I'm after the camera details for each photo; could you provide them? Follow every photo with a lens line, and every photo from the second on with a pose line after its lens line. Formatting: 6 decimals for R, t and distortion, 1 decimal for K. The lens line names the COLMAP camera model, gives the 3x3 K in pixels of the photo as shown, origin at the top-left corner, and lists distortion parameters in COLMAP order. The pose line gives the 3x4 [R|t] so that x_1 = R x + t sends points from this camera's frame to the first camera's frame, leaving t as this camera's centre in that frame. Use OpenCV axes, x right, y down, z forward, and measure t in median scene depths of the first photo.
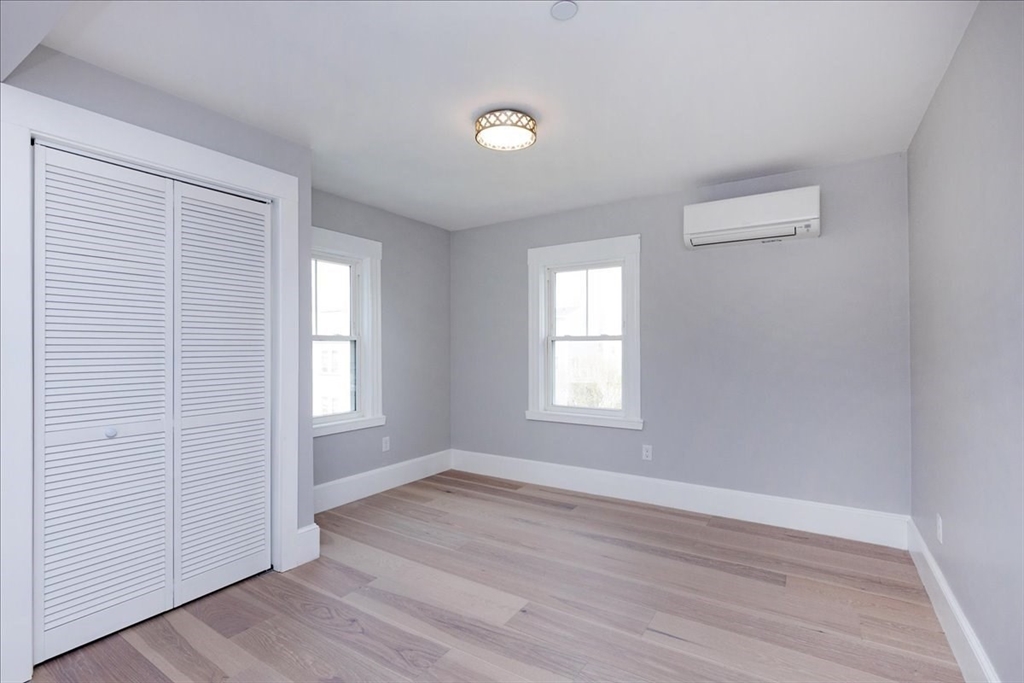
lens RADIAL K [[460.1, 0, 515.2], [0, 460.1, 345.2], [0, 0, 1]] dist [0.017426, -0.002032]
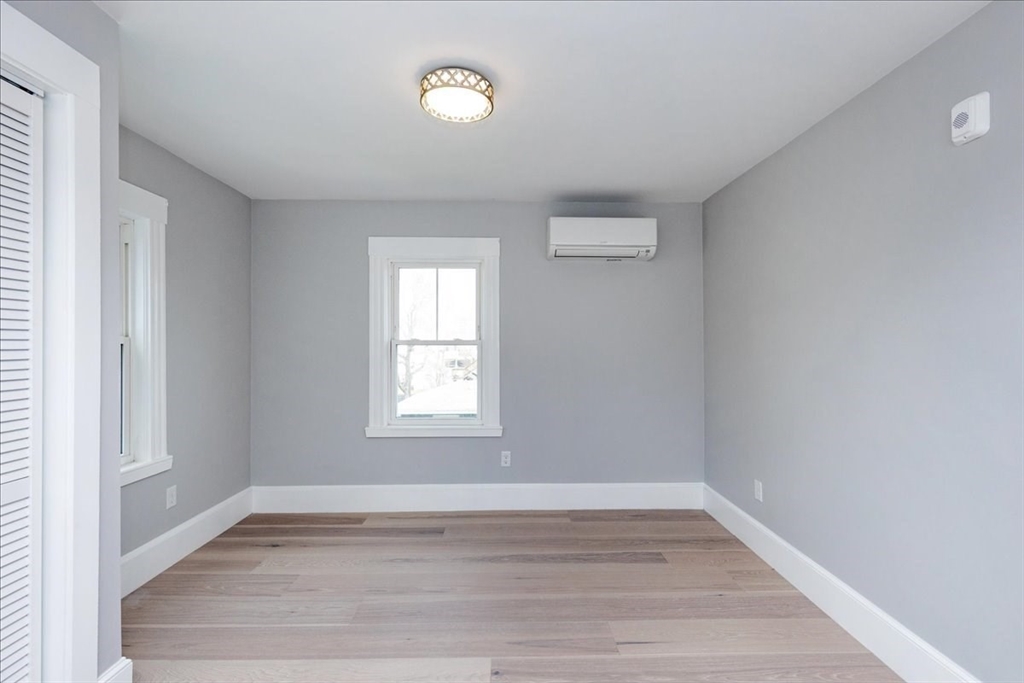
lens RADIAL K [[460.1, 0, 484.1], [0, 460.1, 341.9], [0, 0, 1]] dist [0.017426, -0.002032]
pose [[0.839460, 0.006607, 0.543382, -0.310911], [-0.005283, 0.999978, -0.003997, -0.015825], [-0.543396, 0.000484, 0.839476, 0.204848]]
